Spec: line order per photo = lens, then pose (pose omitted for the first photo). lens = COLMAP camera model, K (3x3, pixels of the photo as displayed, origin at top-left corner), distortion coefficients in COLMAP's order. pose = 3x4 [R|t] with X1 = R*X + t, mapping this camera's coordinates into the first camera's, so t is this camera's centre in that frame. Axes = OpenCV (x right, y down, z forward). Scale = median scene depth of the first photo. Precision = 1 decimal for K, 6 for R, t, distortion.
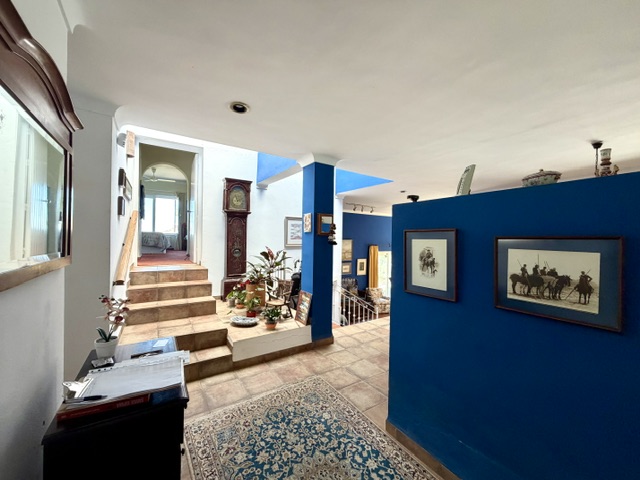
lens RADIAL K [[255.6, 0, 320.0], [0, 255.6, 240.0], [0, 0, 1]] dist [-0.003826, 0.000043]
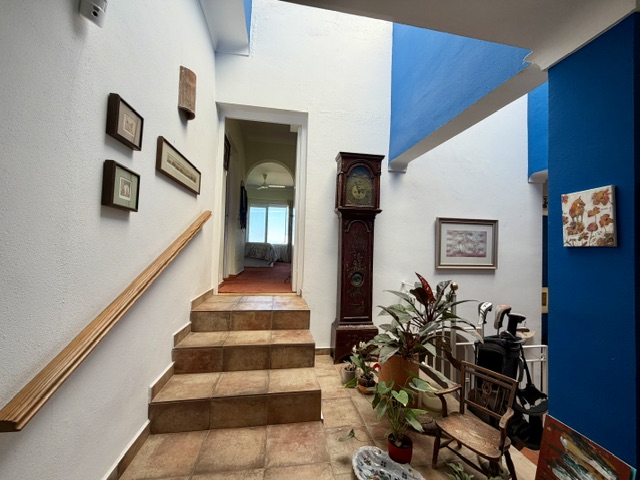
lens RADIAL K [[255.6, 0, 320.0], [0, 255.6, 240.0], [0, 0, 1]] dist [-0.003826, 0.000043]
pose [[0.916090, -0.001587, -0.400970, -0.170229], [-0.014608, 0.999196, -0.037328, -0.017972], [0.400707, 0.040054, 0.915331, 0.431688]]
